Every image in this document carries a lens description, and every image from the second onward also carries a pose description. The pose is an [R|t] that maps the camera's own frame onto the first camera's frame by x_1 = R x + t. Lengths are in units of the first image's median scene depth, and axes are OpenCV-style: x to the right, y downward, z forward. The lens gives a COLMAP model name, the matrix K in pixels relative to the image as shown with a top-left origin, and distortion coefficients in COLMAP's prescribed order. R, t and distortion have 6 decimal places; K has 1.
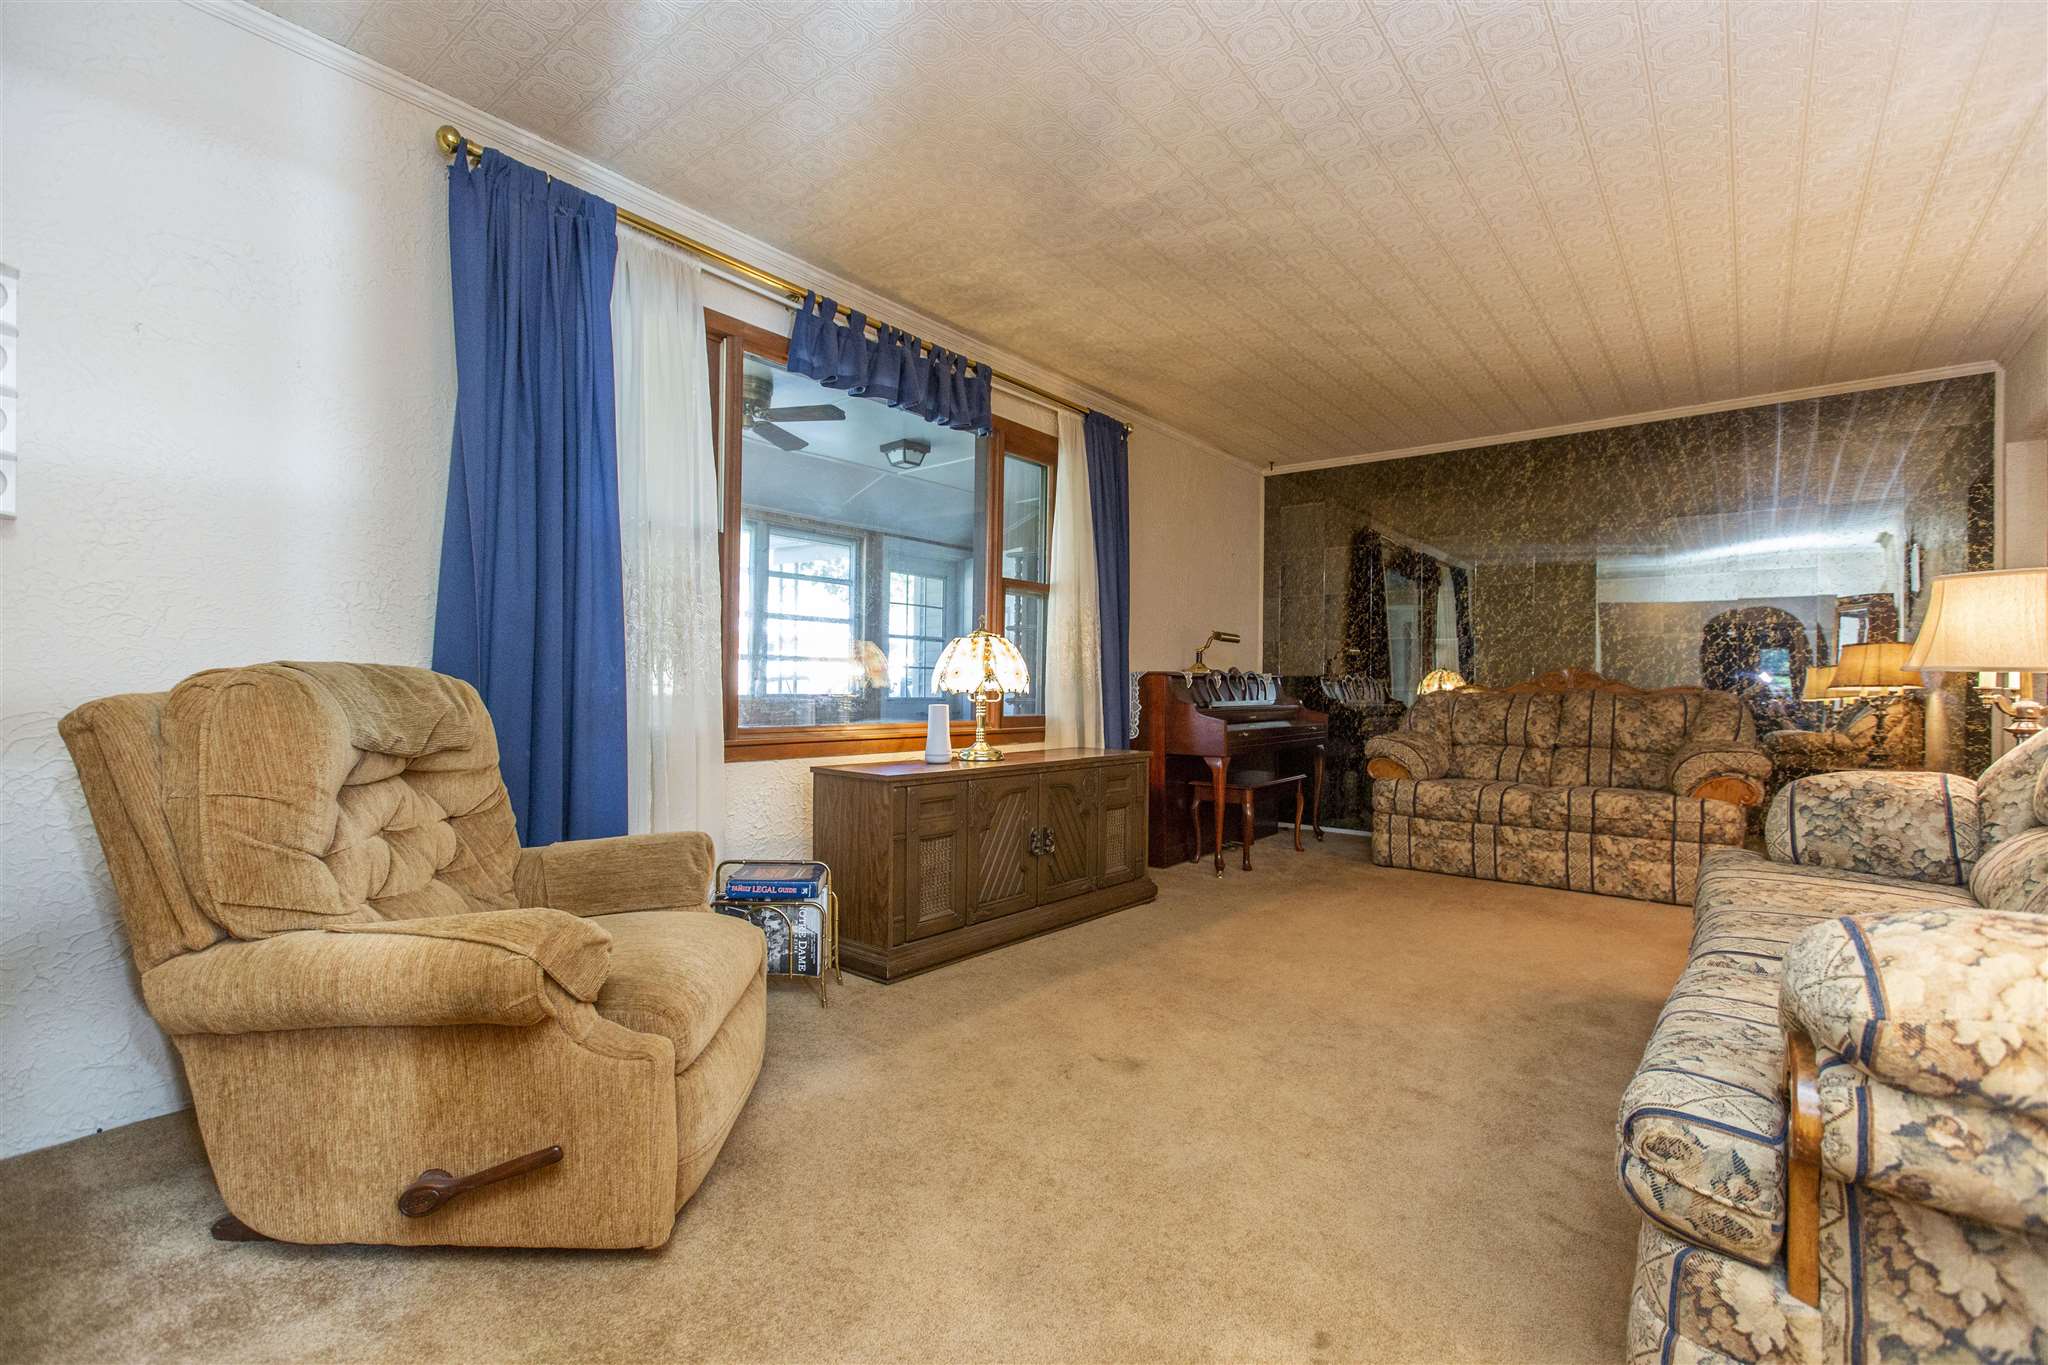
lens RADIAL K [[911.9, 0, 1035.7], [0, 911.9, 649.1], [0, 0, 1]] dist [-0.000043, -0.000757]
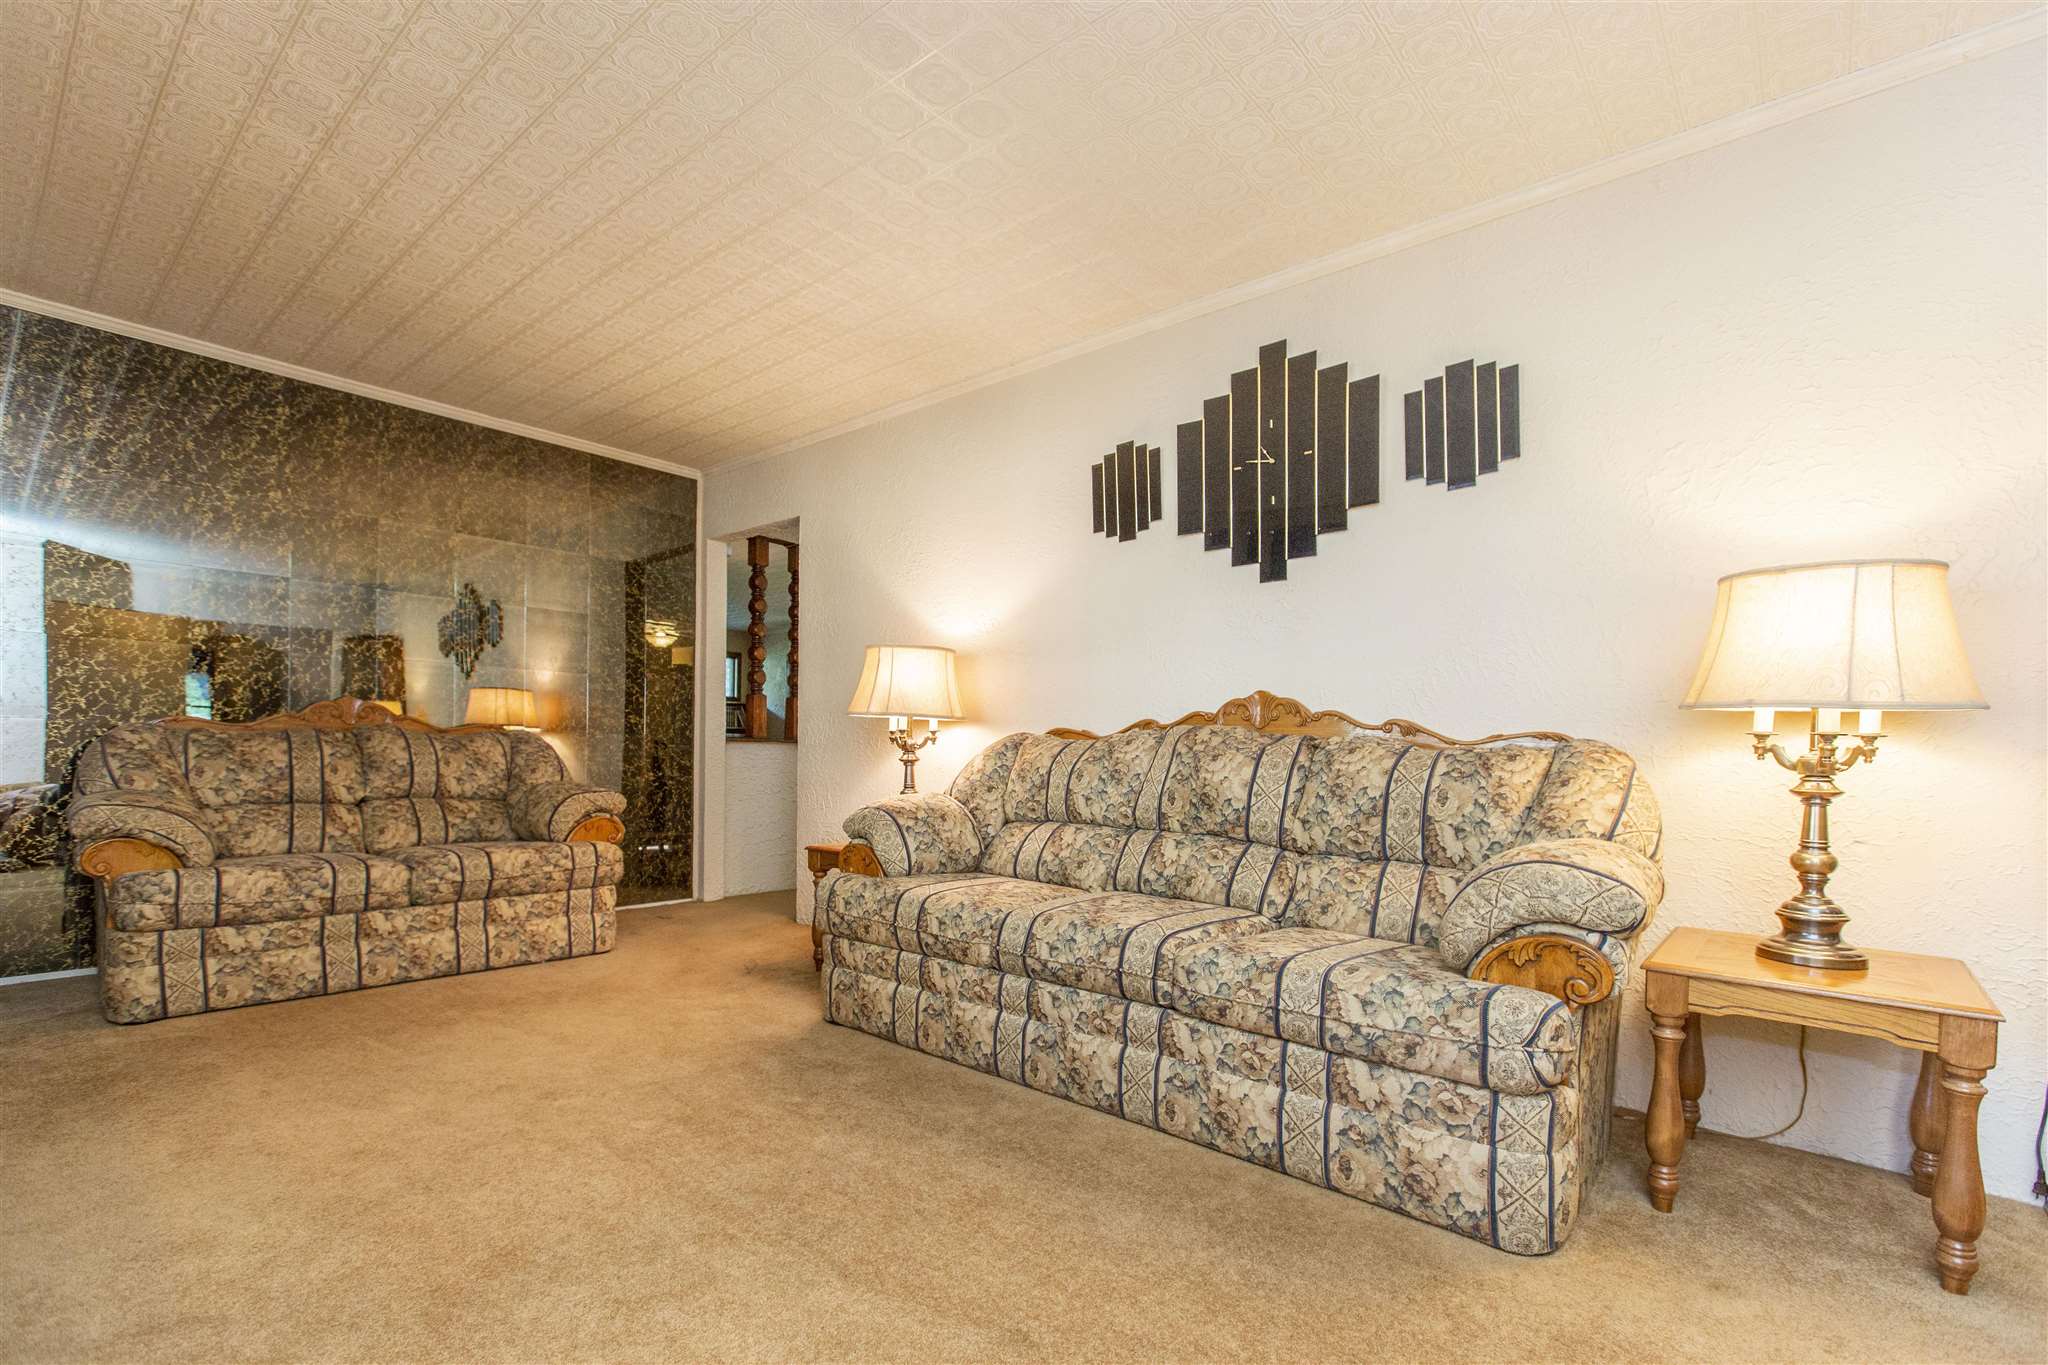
lens RADIAL K [[937.7, 0, 1026.6], [0, 937.7, 745.0], [0, 0, 1]] dist [-0.000282, -0.000241]
pose [[0.027437, -0.002231, 0.999621, -0.213908], [-0.054268, 0.998519, 0.003718, 0.029917], [-0.998149, -0.054350, 0.027276, 0.458437]]
